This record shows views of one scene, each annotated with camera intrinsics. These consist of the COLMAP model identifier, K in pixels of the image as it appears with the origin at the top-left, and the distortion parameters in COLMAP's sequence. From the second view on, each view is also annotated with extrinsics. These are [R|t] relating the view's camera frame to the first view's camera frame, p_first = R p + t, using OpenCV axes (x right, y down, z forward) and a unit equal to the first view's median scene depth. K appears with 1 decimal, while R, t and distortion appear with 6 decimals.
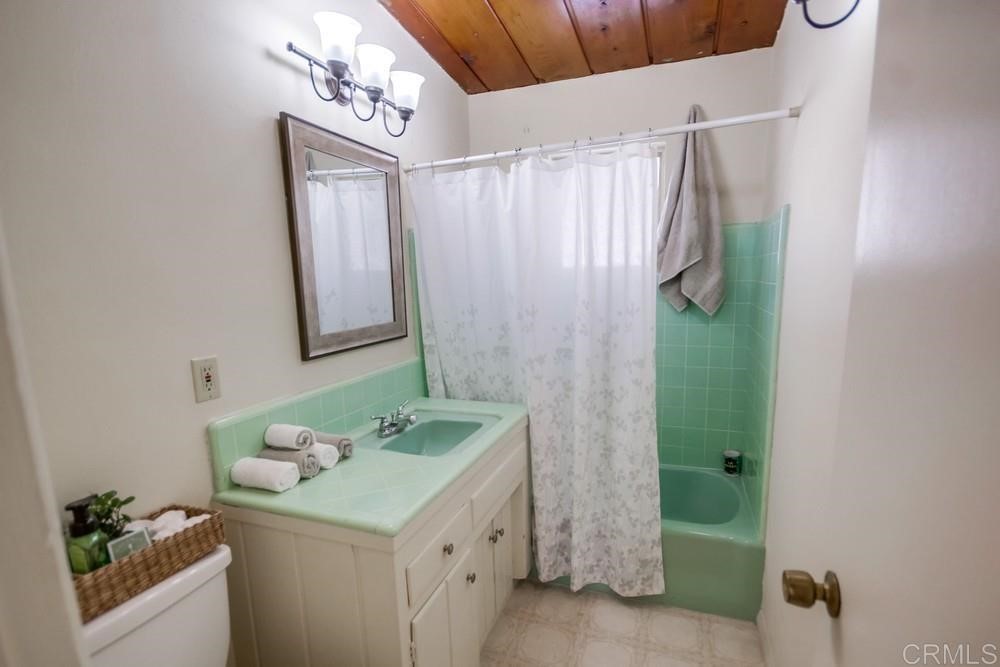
lens RADIAL K [[448.4, 0, 513.7], [0, 448.4, 348.4], [0, 0, 1]] dist [-0.002162, -0.001033]
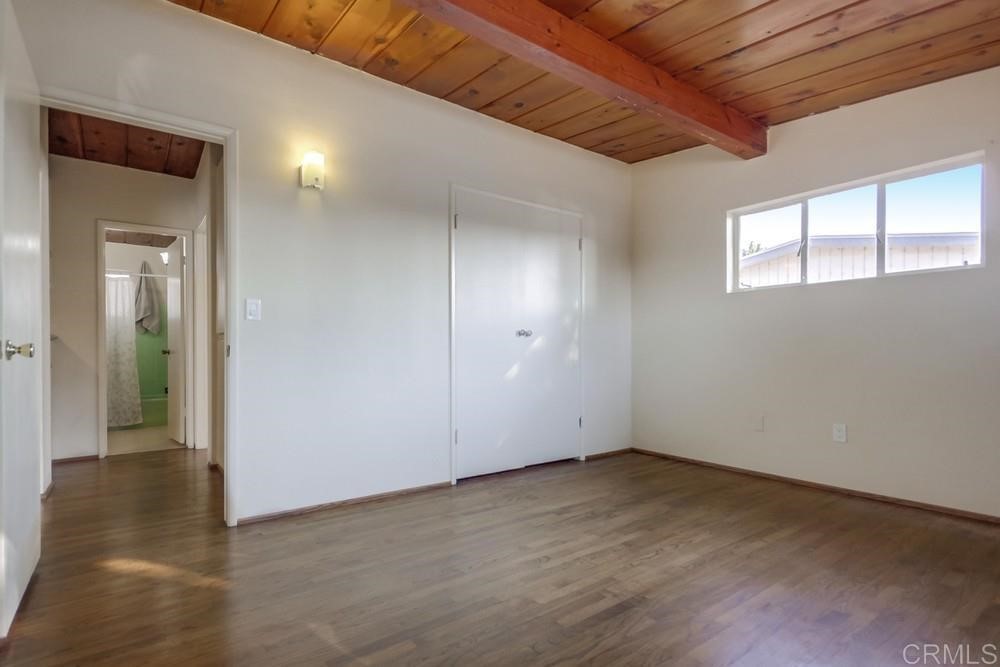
lens RADIAL K [[493.8, 0, 505.2], [0, 493.8, 355.8], [0, 0, 1]] dist [0.007014, 0.001253]
pose [[0.526017, 0.018295, 0.850277, -1.239232], [0.124652, 0.987313, -0.098358, 0.755944], [-0.841290, 0.157727, 0.517063, -2.875219]]
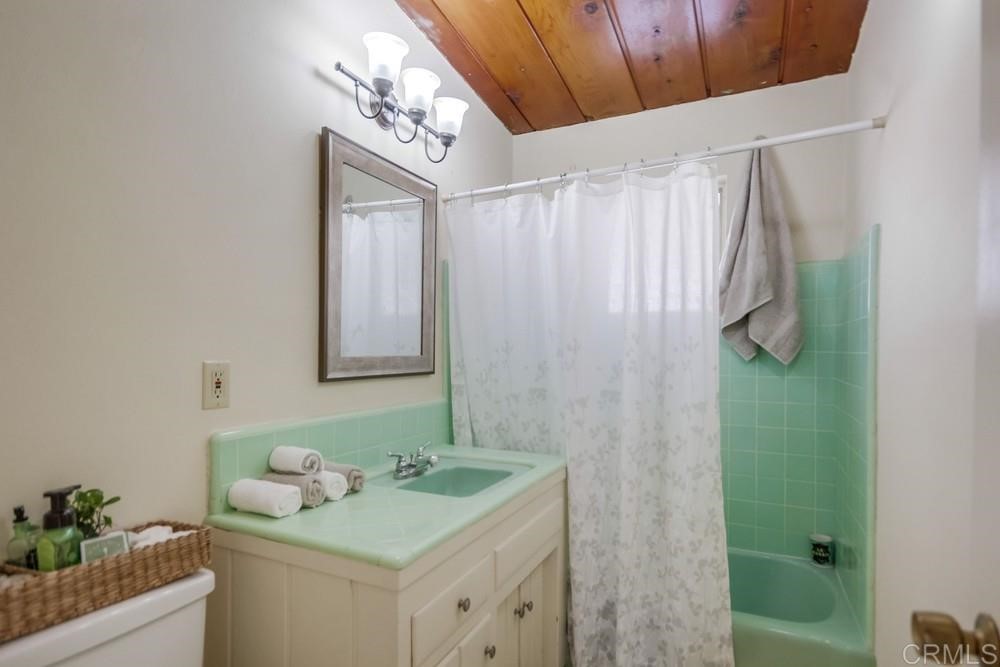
lens RADIAL K [[493.8, 0, 505.2], [0, 493.8, 355.8], [0, 0, 1]] dist [0.007014, 0.001253]
pose [[0.994421, 0.030345, -0.101025, 0.005125], [-0.045334, 0.987714, -0.149552, 0.088773], [0.095246, 0.153298, 0.983579, 0.028410]]
